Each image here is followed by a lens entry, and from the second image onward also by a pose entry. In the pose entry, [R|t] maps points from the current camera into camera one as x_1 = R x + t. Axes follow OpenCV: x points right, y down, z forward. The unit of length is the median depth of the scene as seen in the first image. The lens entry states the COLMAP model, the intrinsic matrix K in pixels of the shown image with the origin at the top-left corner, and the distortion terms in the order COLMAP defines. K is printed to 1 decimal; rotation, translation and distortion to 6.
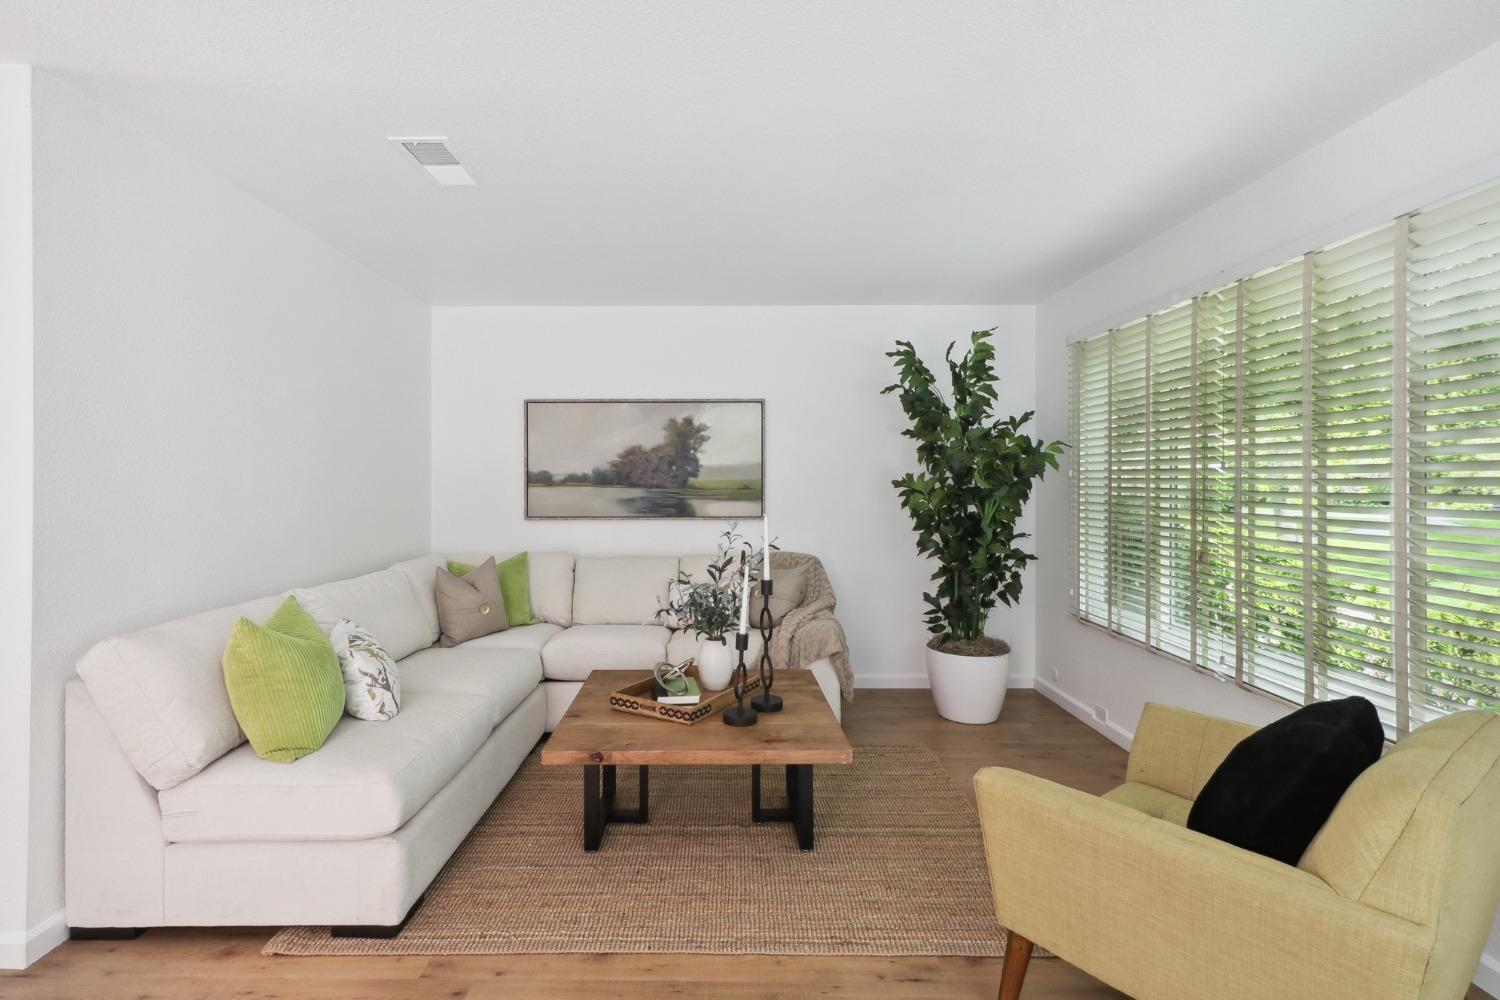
lens RADIAL K [[727.1, 0, 715.5], [0, 727.1, 477.8], [0, 0, 1]] dist [0.005432, 0.003035]
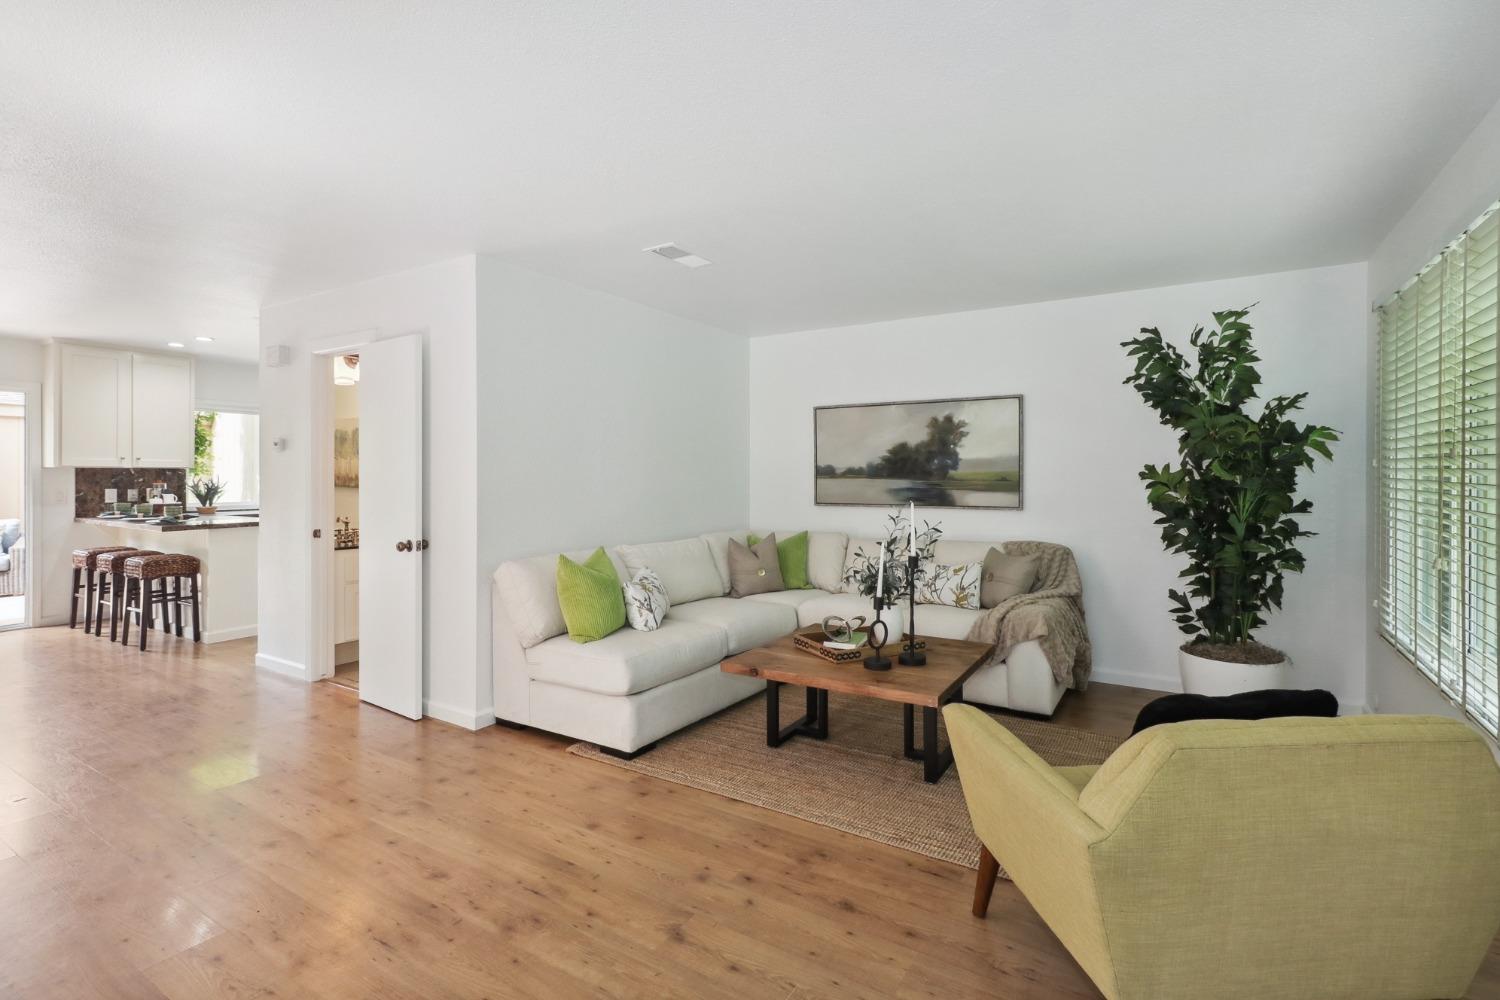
lens RADIAL K [[727.1, 0, 734.9], [0, 727.1, 472.4], [0, 0, 1]] dist [0.005432, 0.003035]
pose [[0.843654, -0.002980, -0.536879, 0.329677], [0.004860, 0.999986, 0.002087, -0.000701], [0.536865, -0.004370, 0.843657, -0.115833]]
